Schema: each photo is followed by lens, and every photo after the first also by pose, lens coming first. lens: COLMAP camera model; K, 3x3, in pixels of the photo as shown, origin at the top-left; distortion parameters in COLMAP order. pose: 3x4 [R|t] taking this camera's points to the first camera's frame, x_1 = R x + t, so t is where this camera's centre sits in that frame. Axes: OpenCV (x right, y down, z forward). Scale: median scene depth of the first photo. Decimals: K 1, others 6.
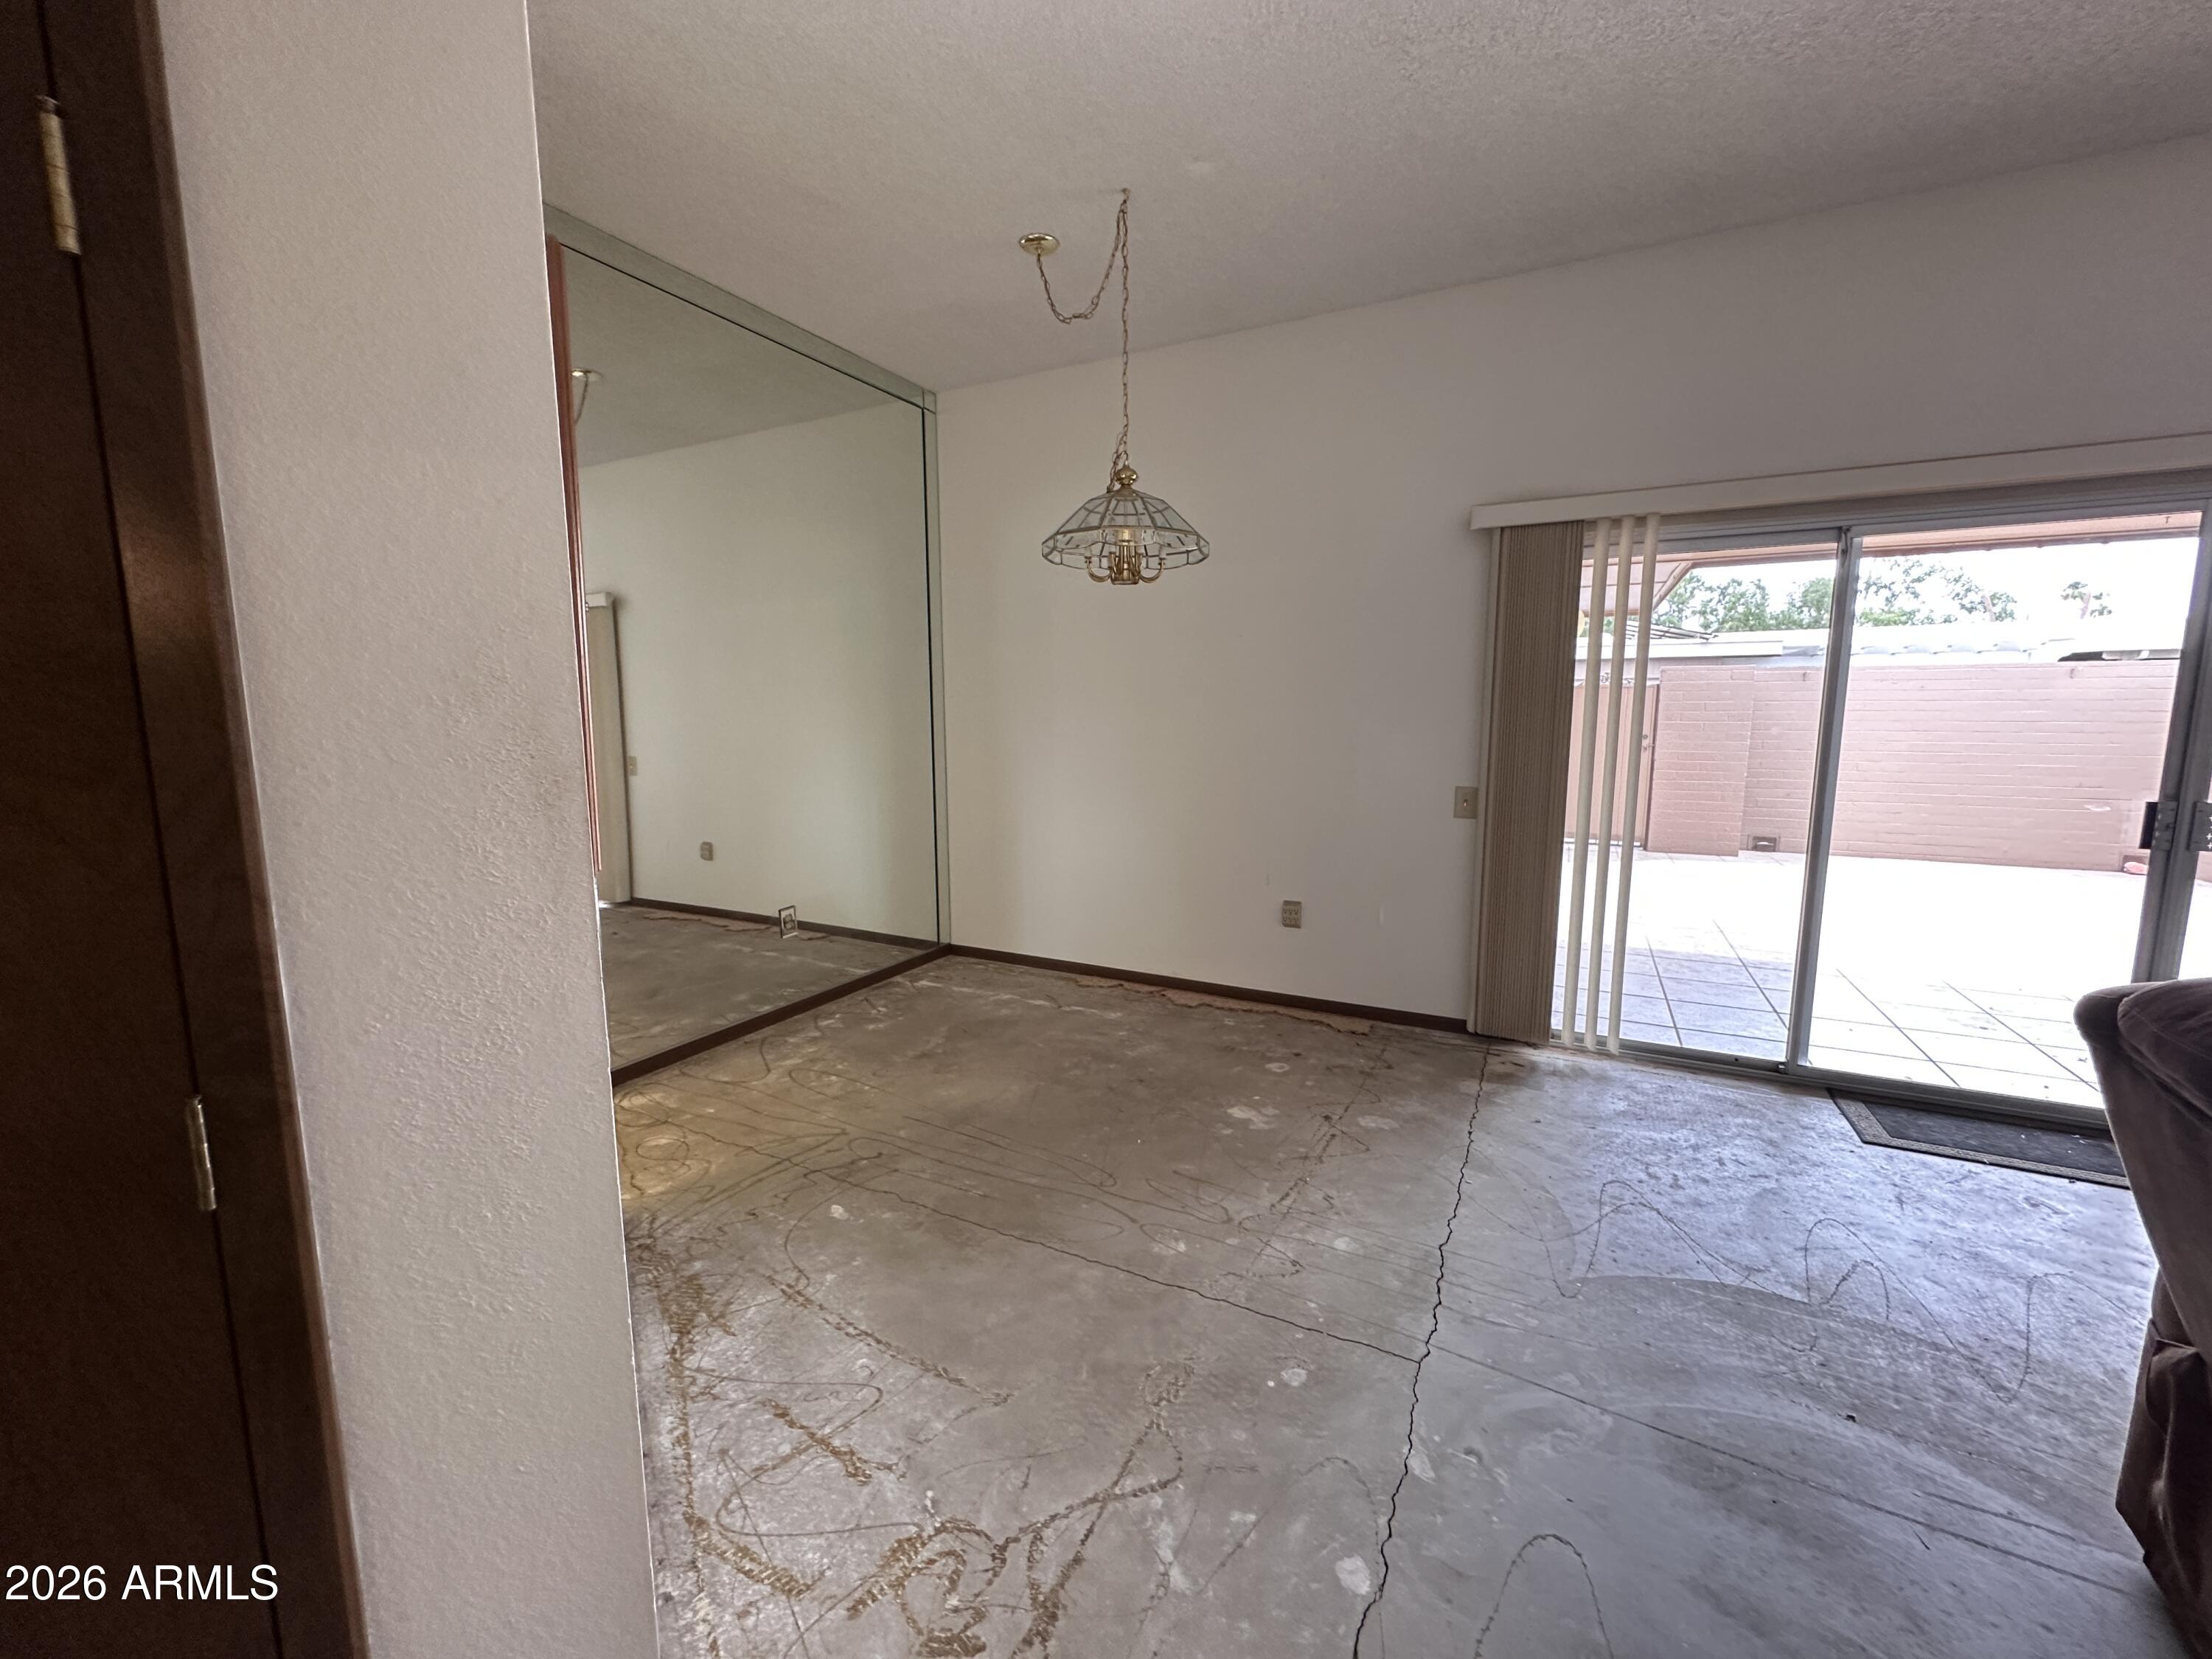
lens RADIAL K [[883.2, 0, 1109.2], [0, 883.2, 826.9], [0, 0, 1]] dist [-0.005956, 0.001750]
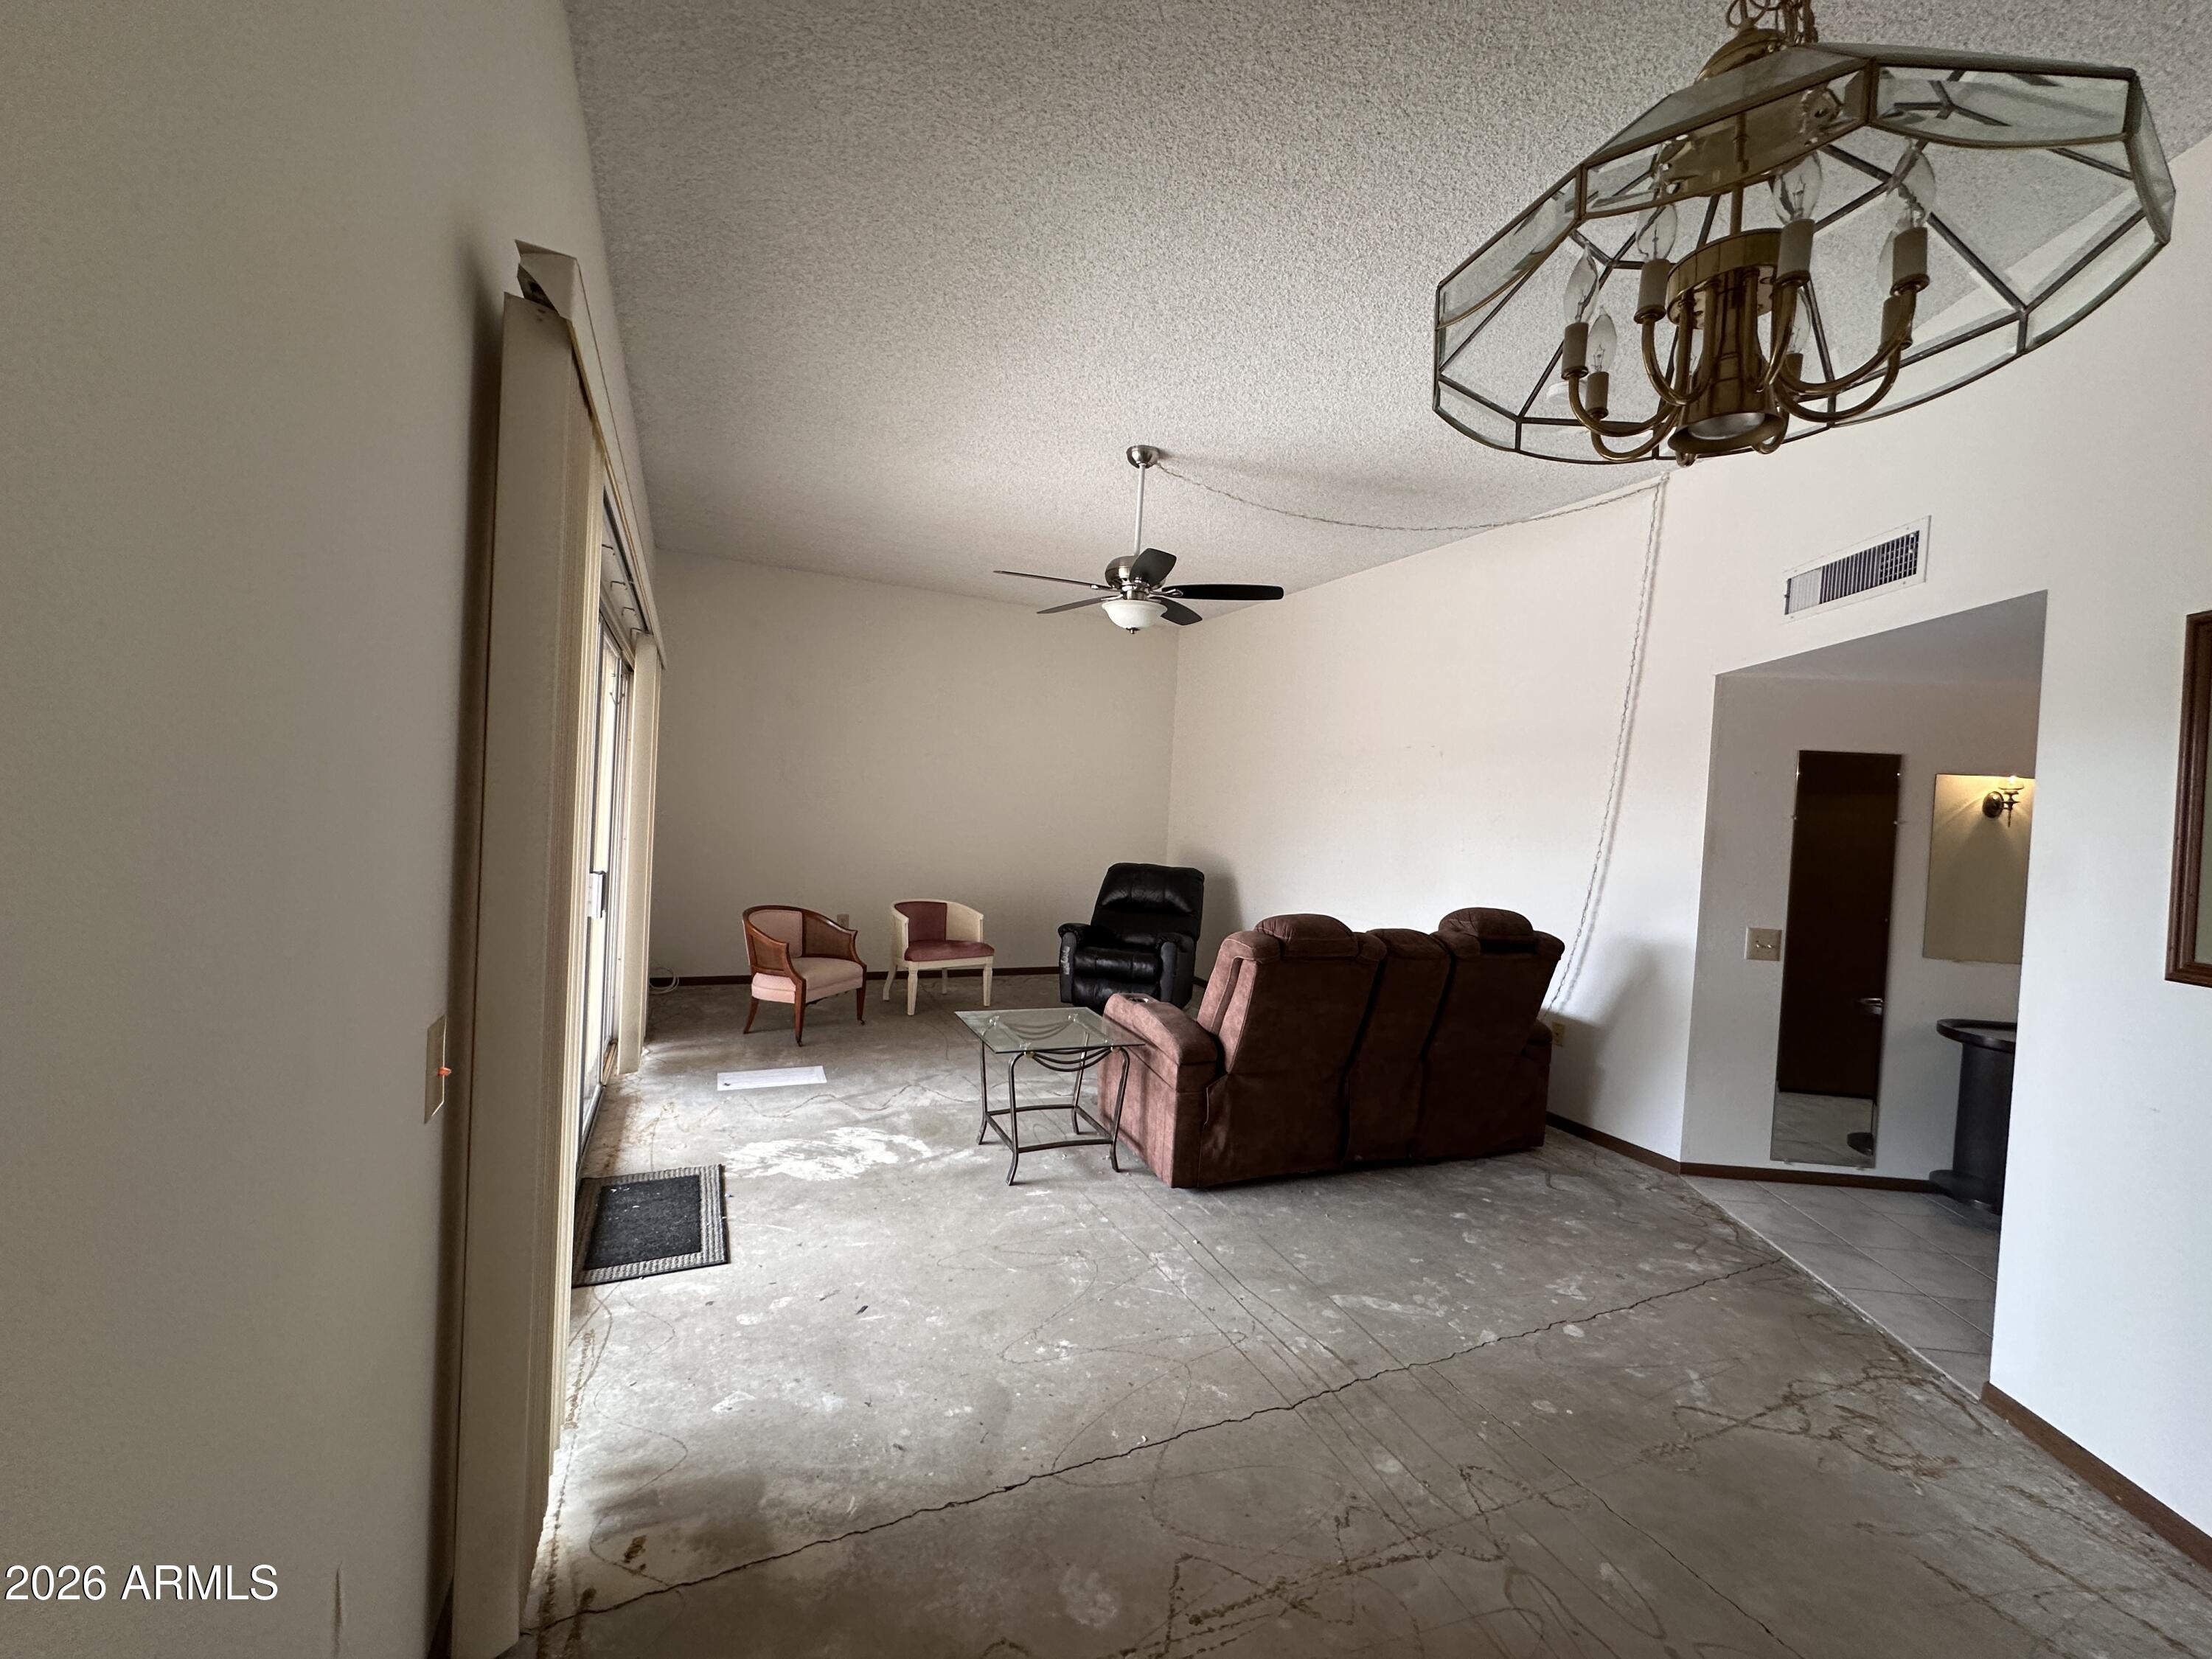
lens RADIAL K [[883.2, 0, 1106.8], [0, 883.2, 824.2], [0, 0, 1]] dist [-0.005956, 0.001750]
pose [[-0.789001, -0.051749, 0.612209, -0.005467], [0.030282, 0.991960, 0.122876, -0.192015], [-0.613645, 0.115489, -0.781090, 1.351151]]
